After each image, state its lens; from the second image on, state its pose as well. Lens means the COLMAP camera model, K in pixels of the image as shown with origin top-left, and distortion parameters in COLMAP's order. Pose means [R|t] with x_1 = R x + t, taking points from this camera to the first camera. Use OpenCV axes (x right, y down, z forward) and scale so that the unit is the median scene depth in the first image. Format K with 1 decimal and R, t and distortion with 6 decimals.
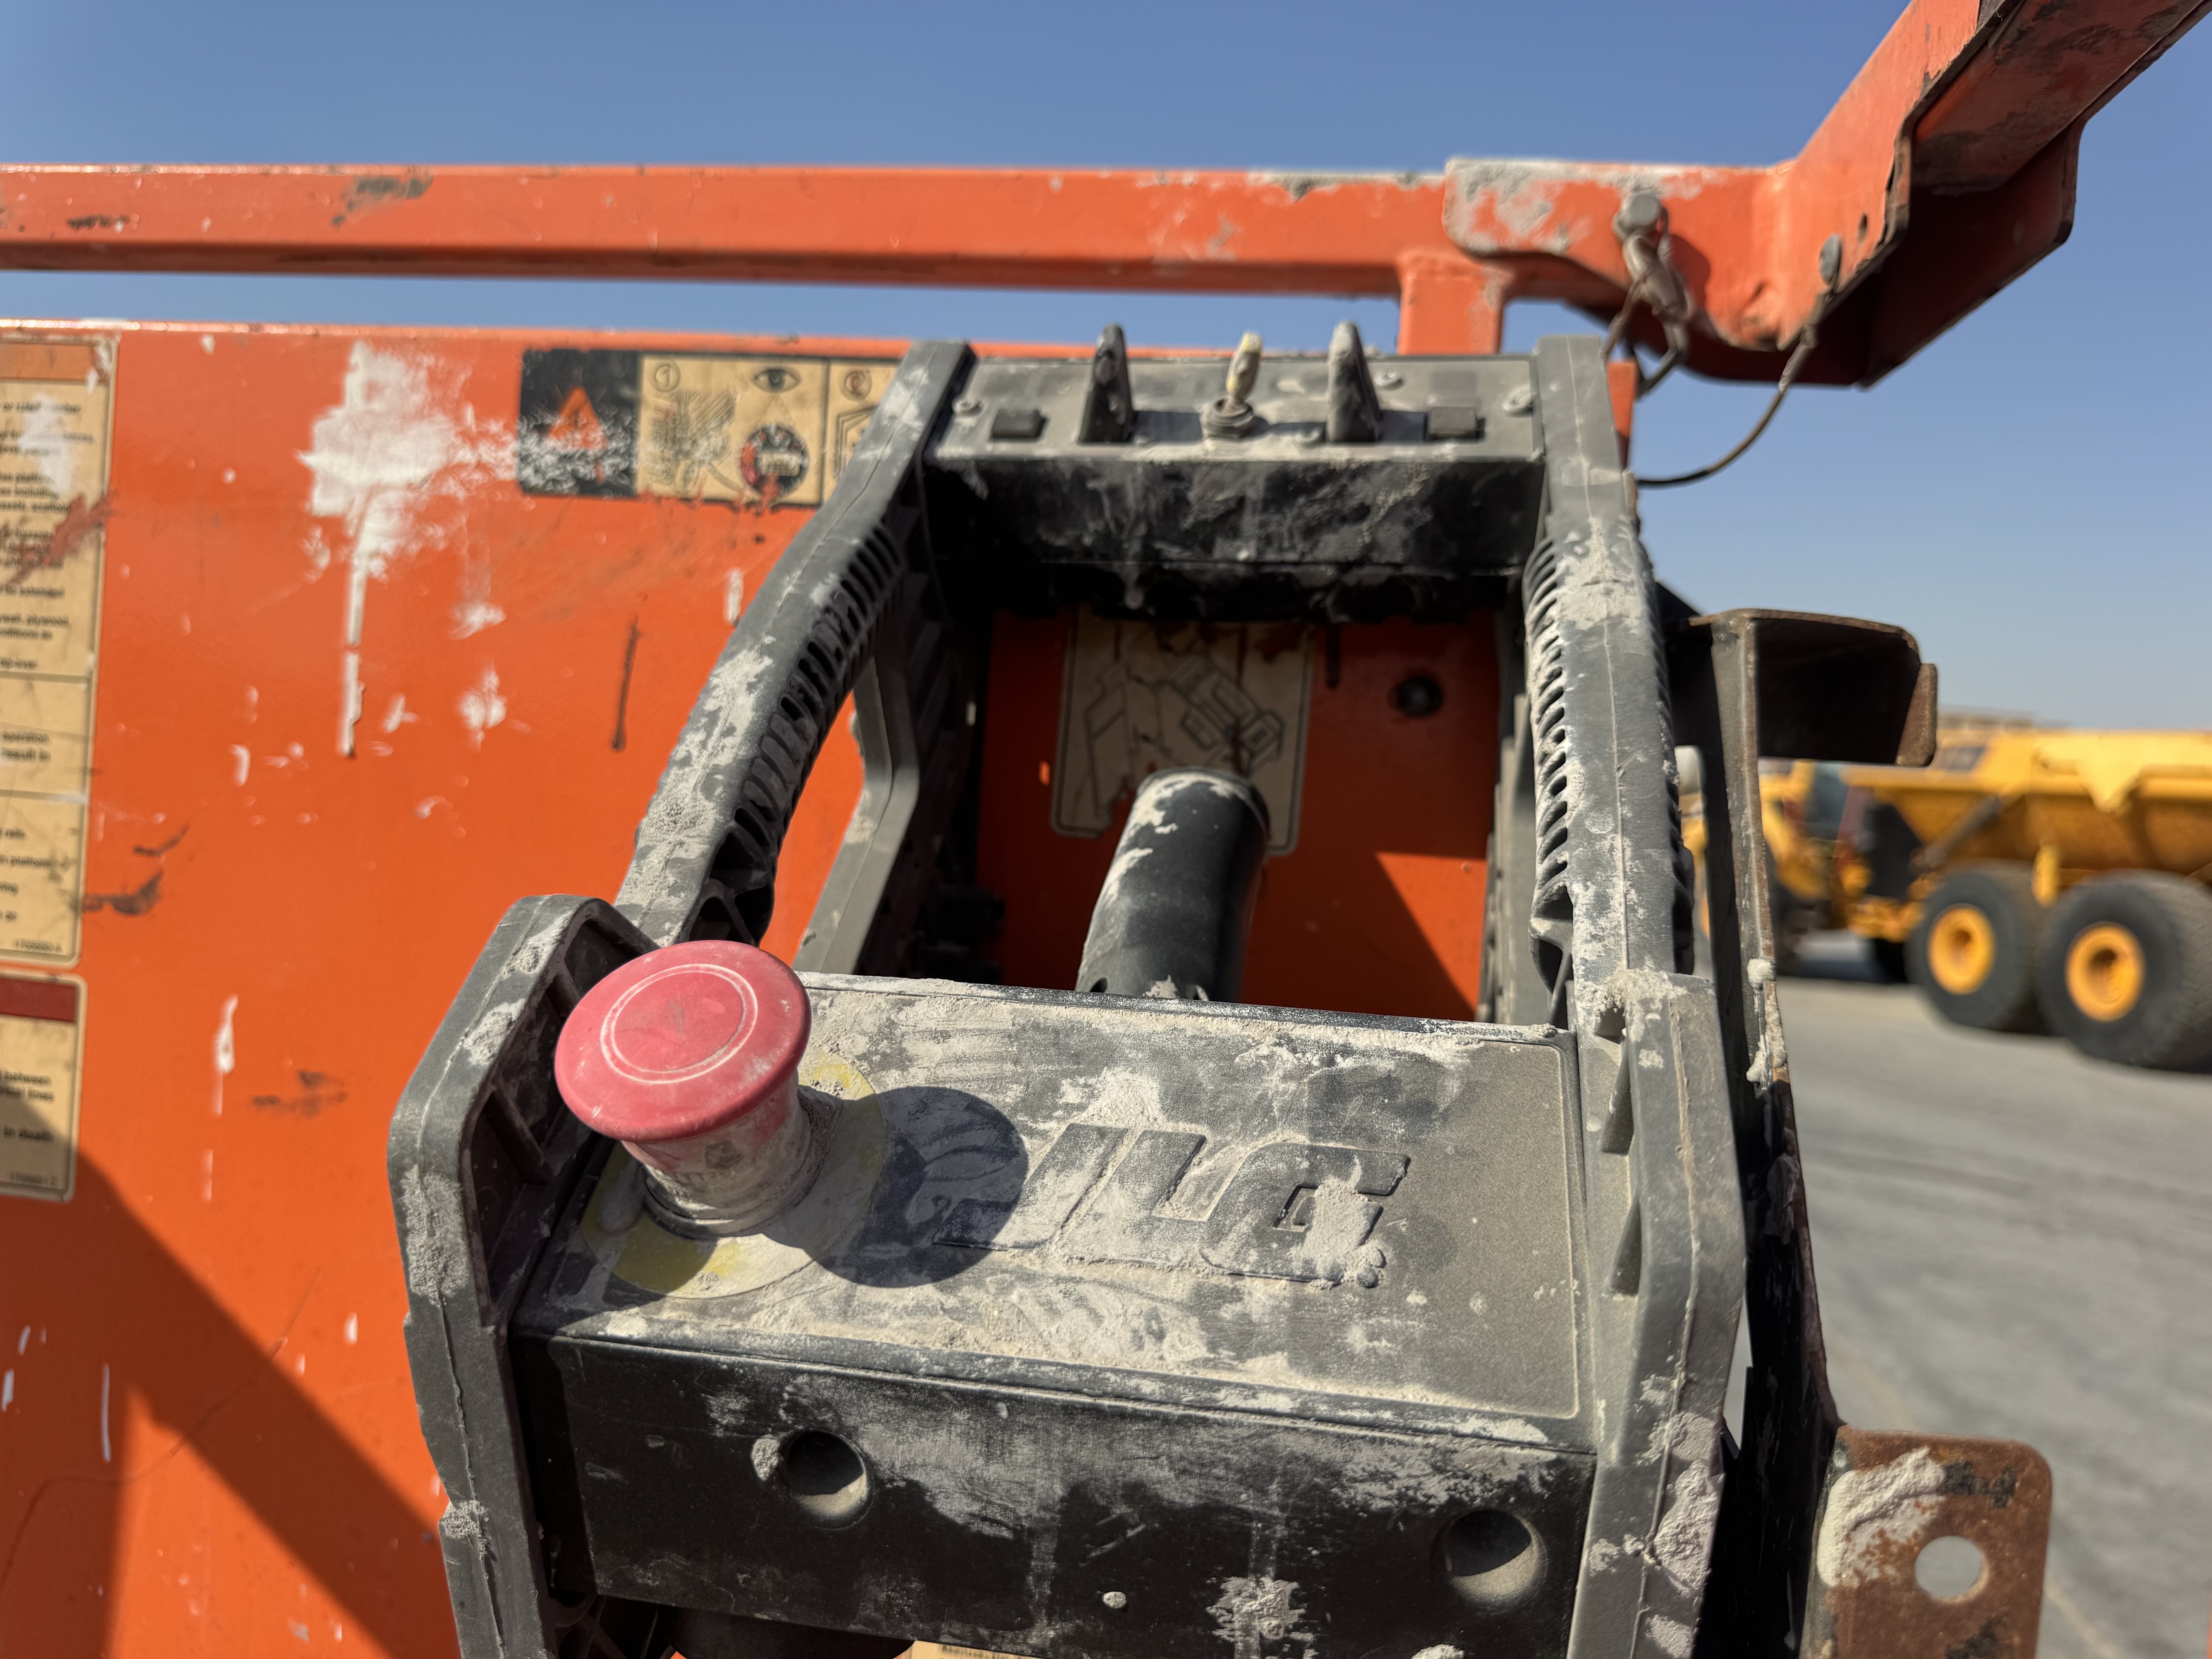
lens RADIAL K [[1542.9, 0, 1107.9], [0, 1542.9, 824.4], [0, 0, 1]] dist [0.133090, -0.256261]
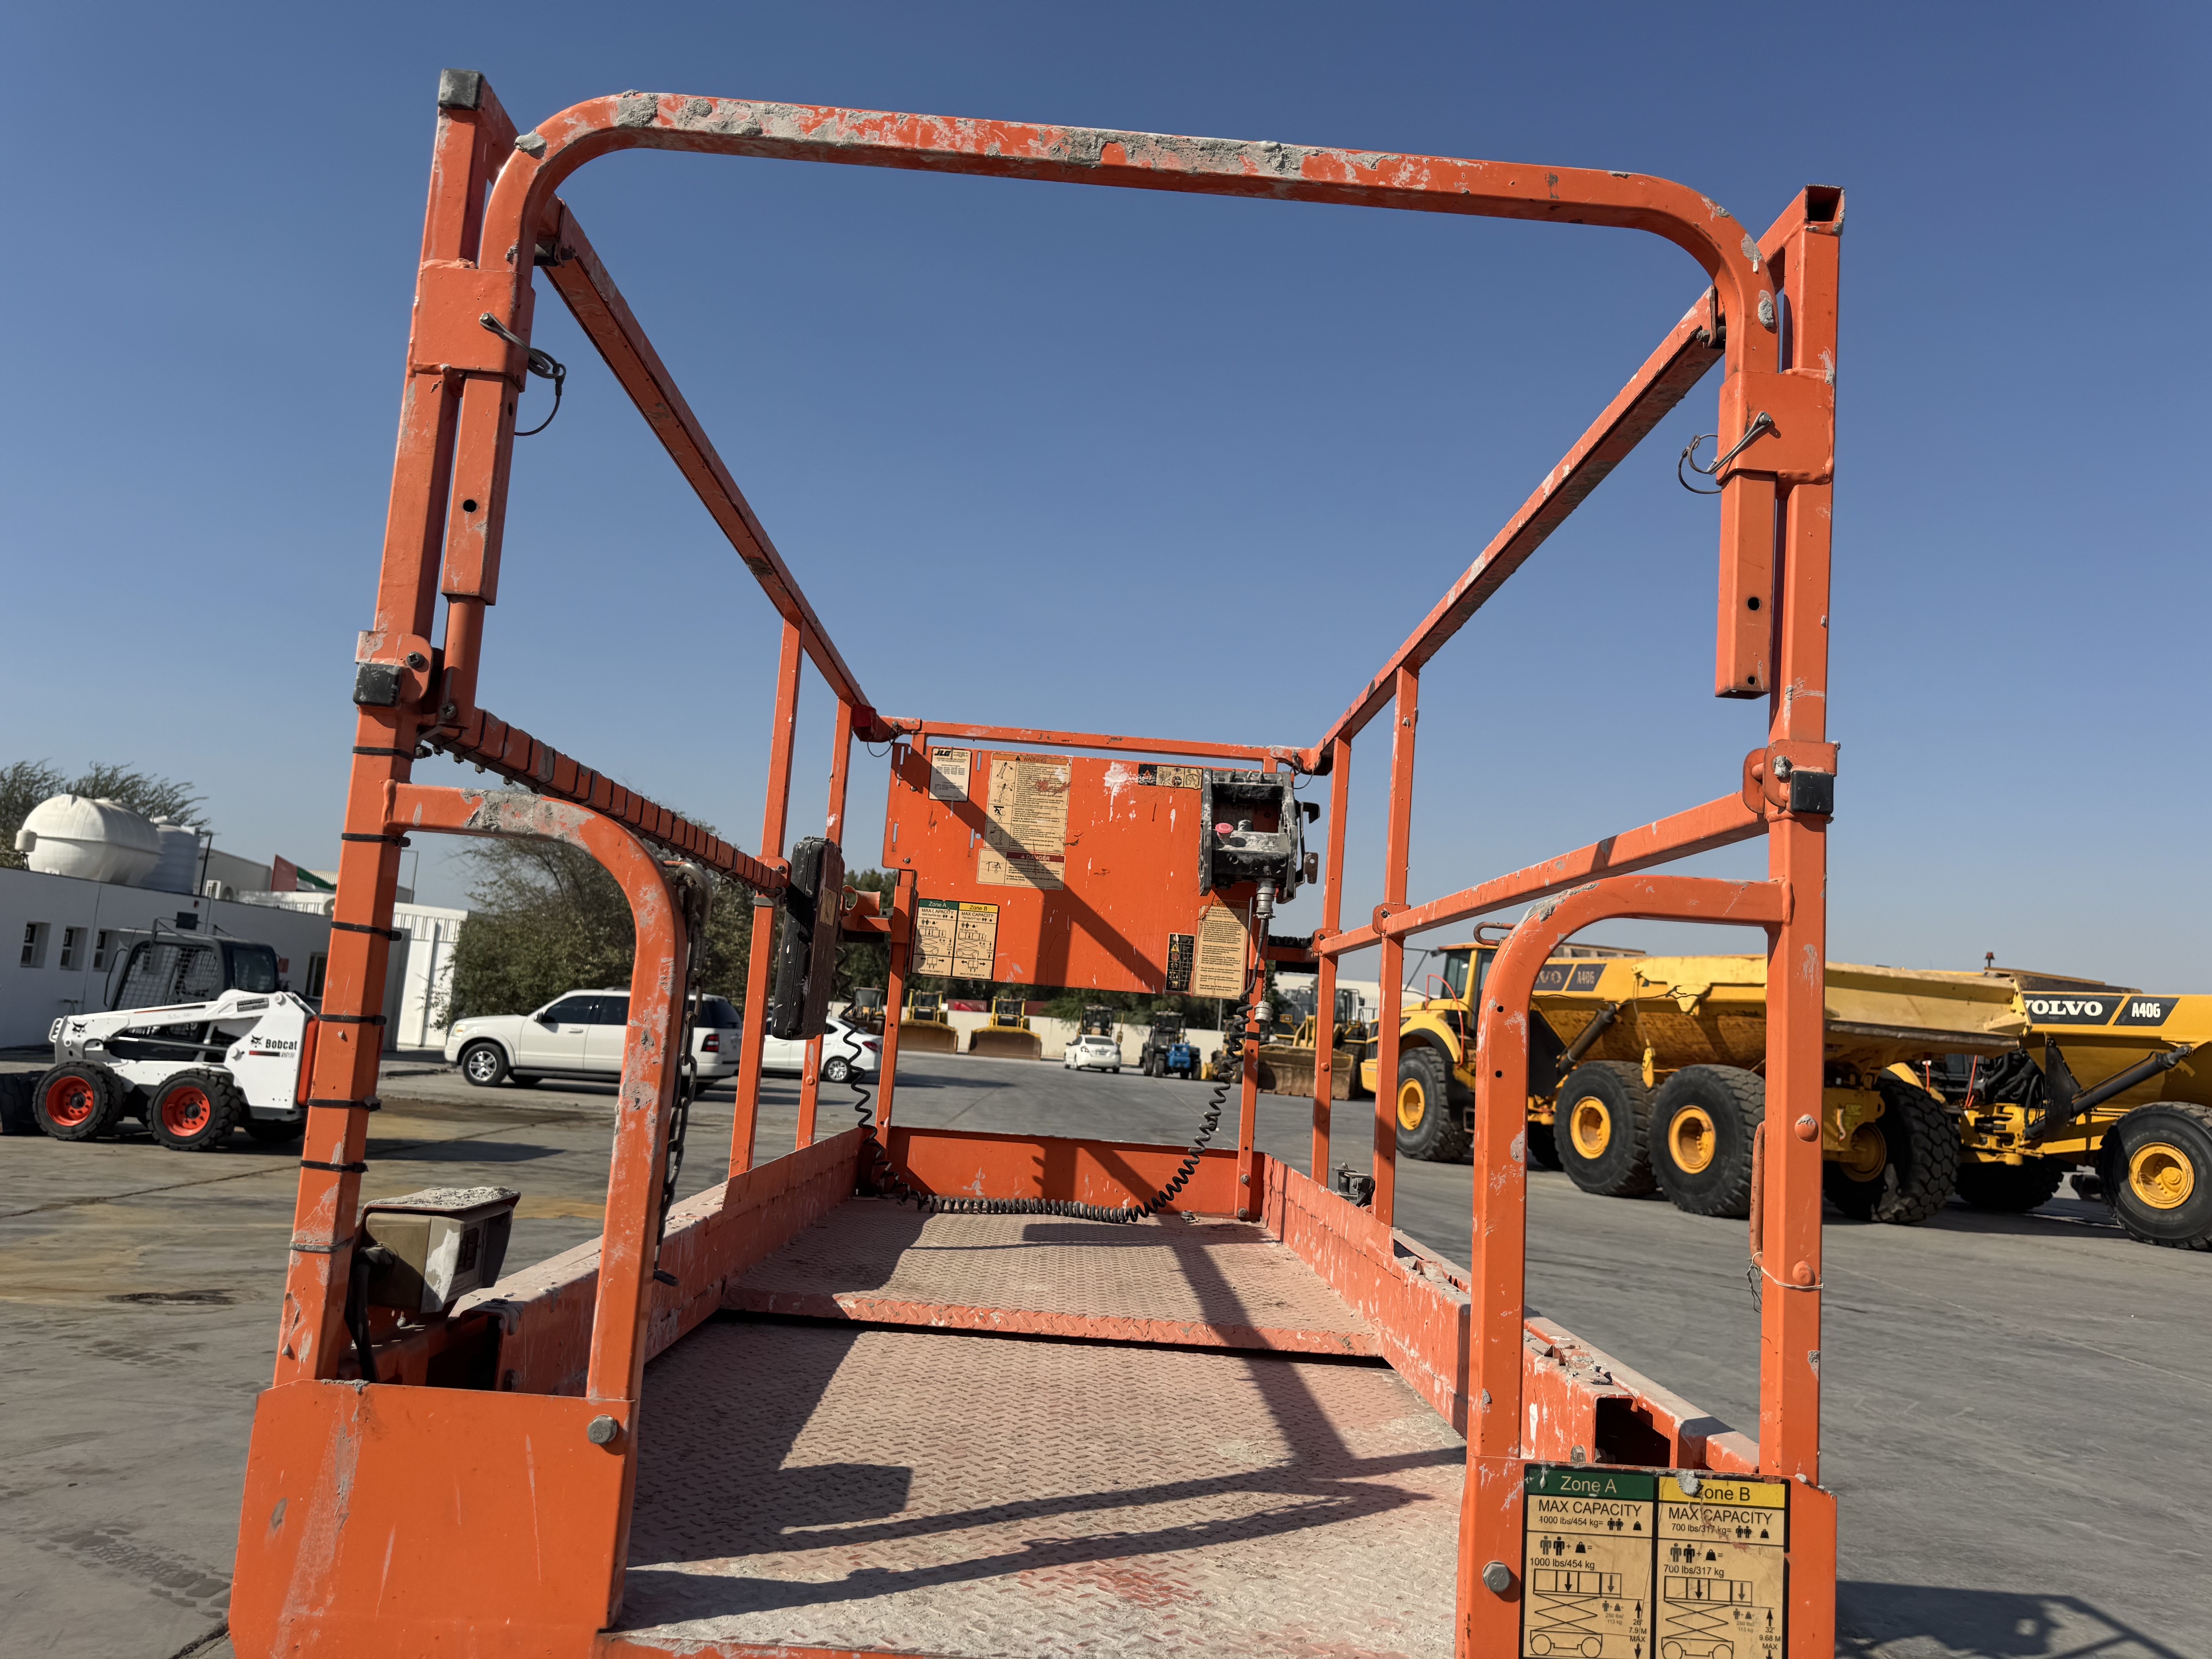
lens RADIAL K [[1542.9, 0, 1107.9], [0, 1542.9, 824.4], [0, 0, 1]] dist [0.133090, -0.256261]
pose [[0.984941, 0.028795, 0.170478, -2.116429], [-0.001937, 0.987809, -0.155656, 1.298559], [-0.172882, 0.152981, 0.972990, -7.083822]]
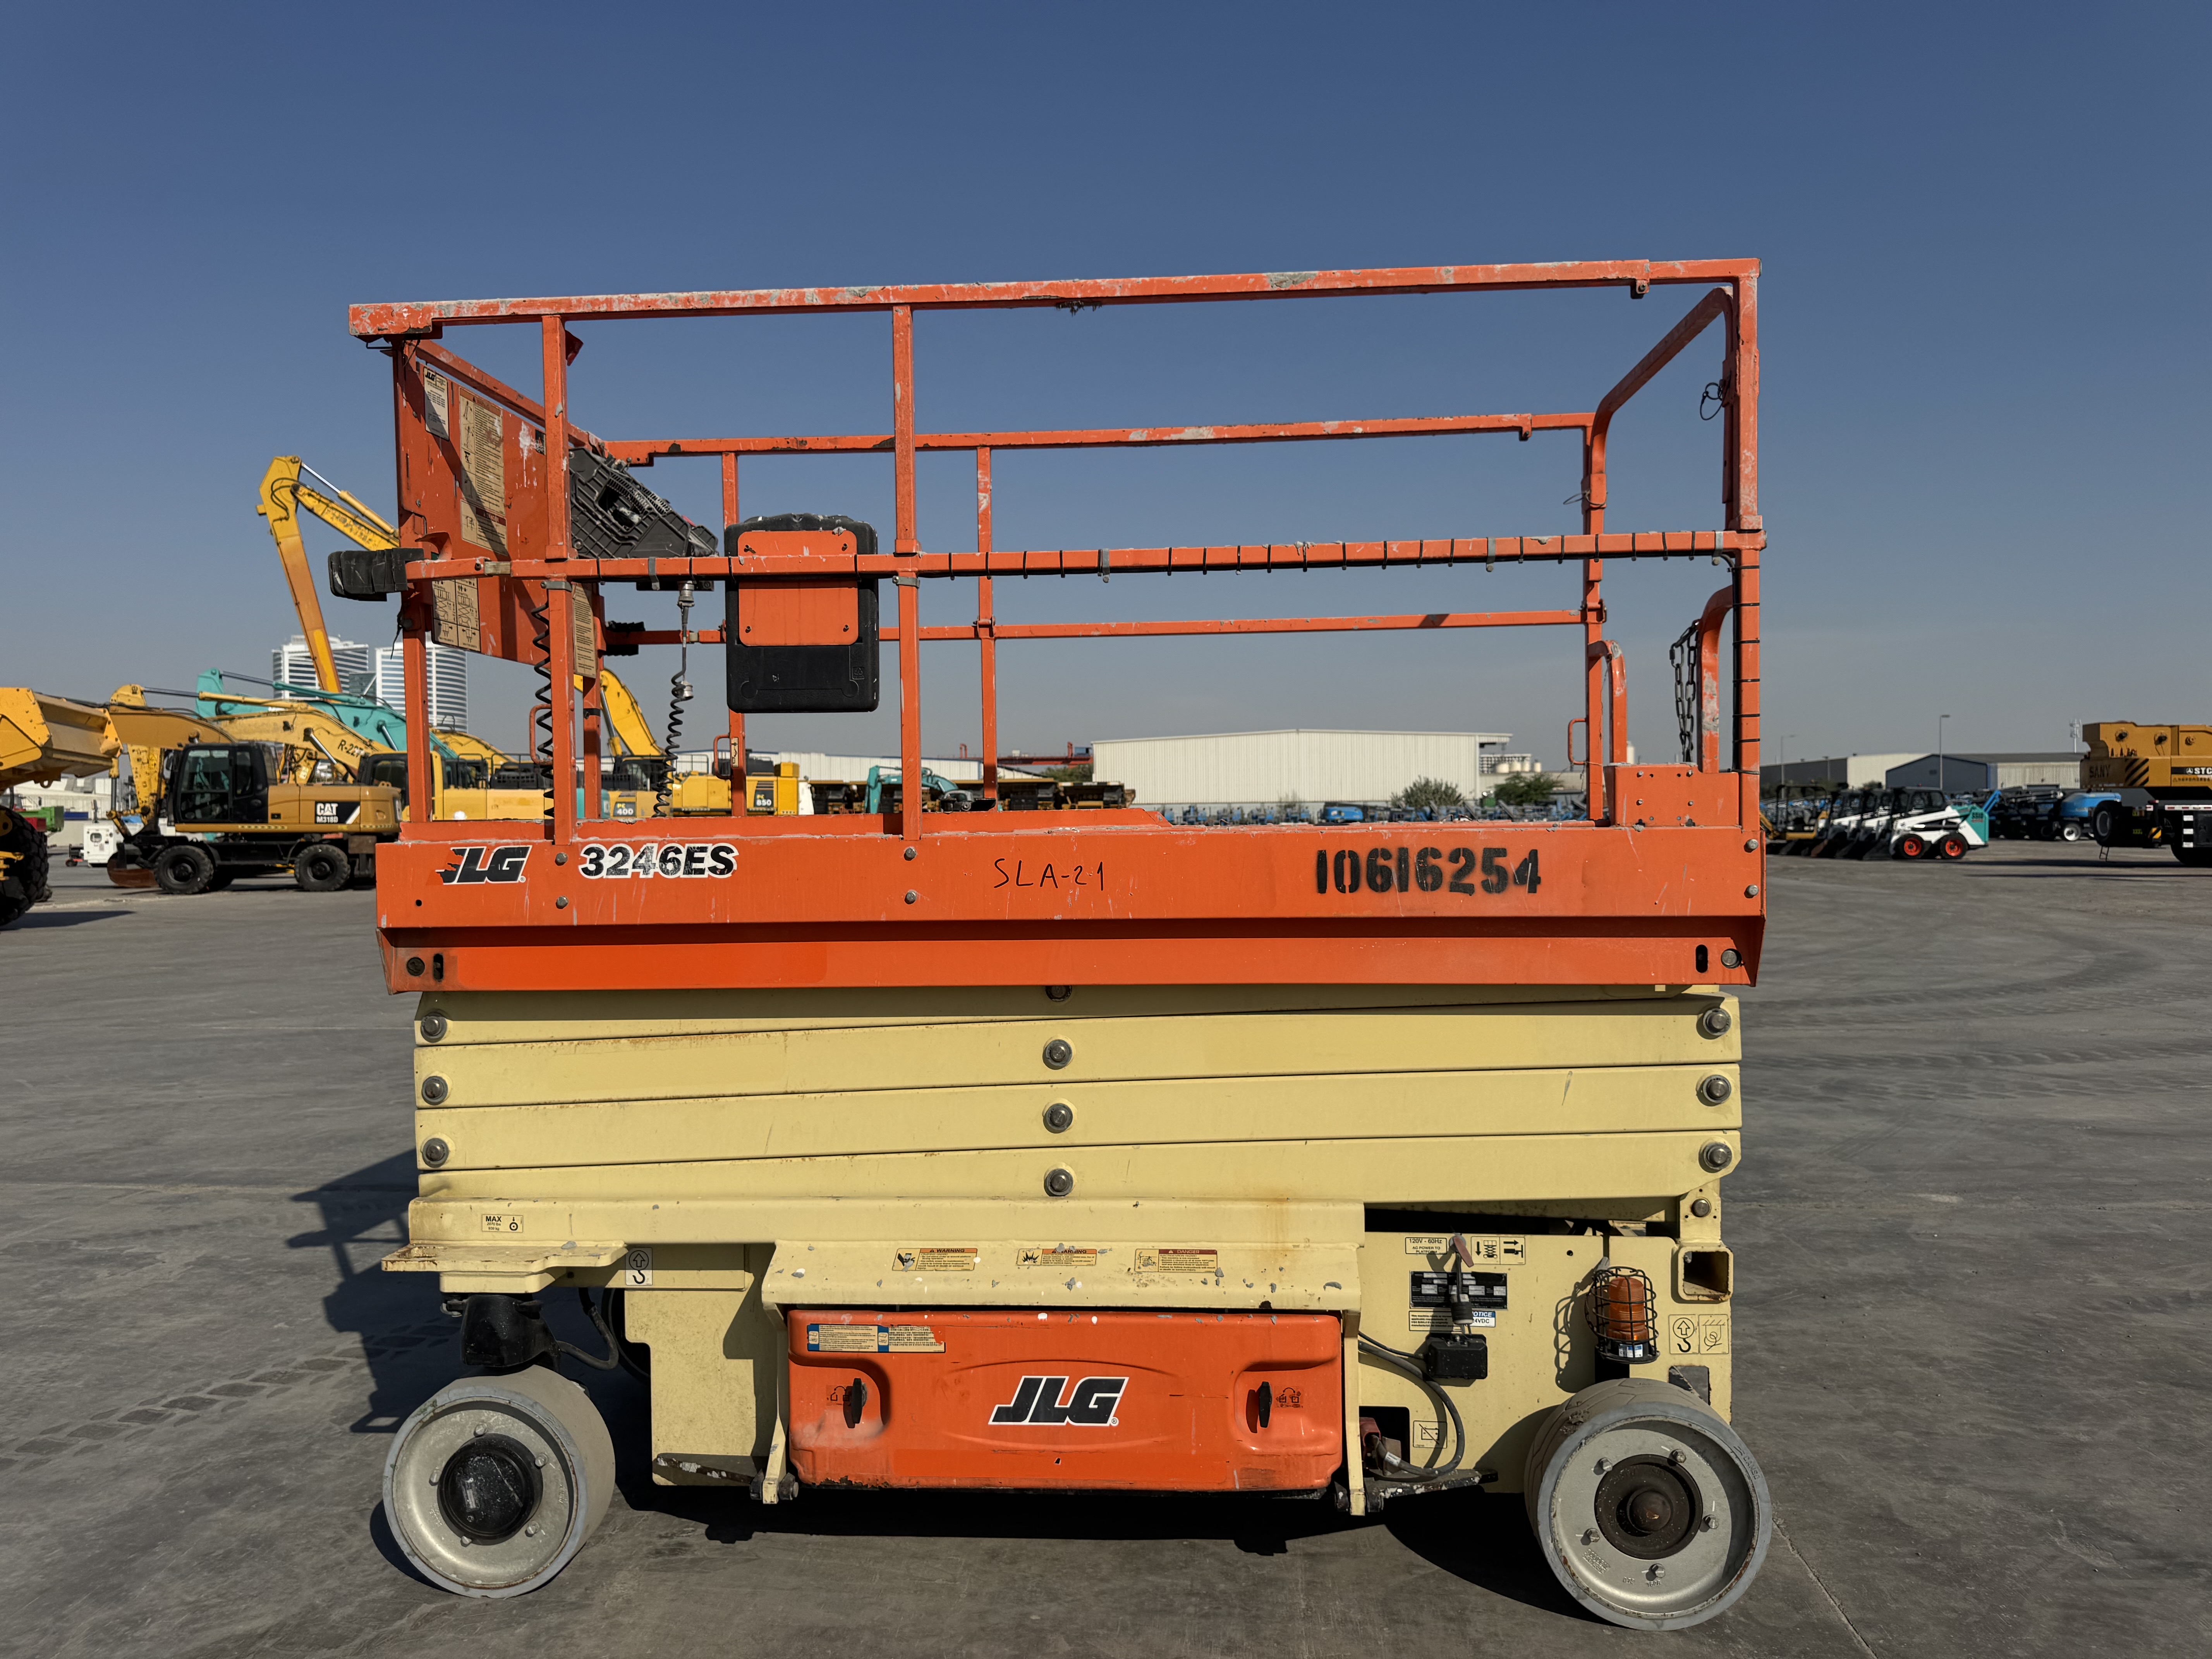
lens RADIAL K [[1542.9, 0, 1107.9], [0, 1542.9, 824.4], [0, 0, 1]] dist [0.133090, -0.256261]
pose [[-0.102858, -0.068230, 0.992353, -9.274598], [0.057611, 0.995561, 0.074422, 1.272373], [-0.993026, 0.064825, -0.098471, -0.811136]]
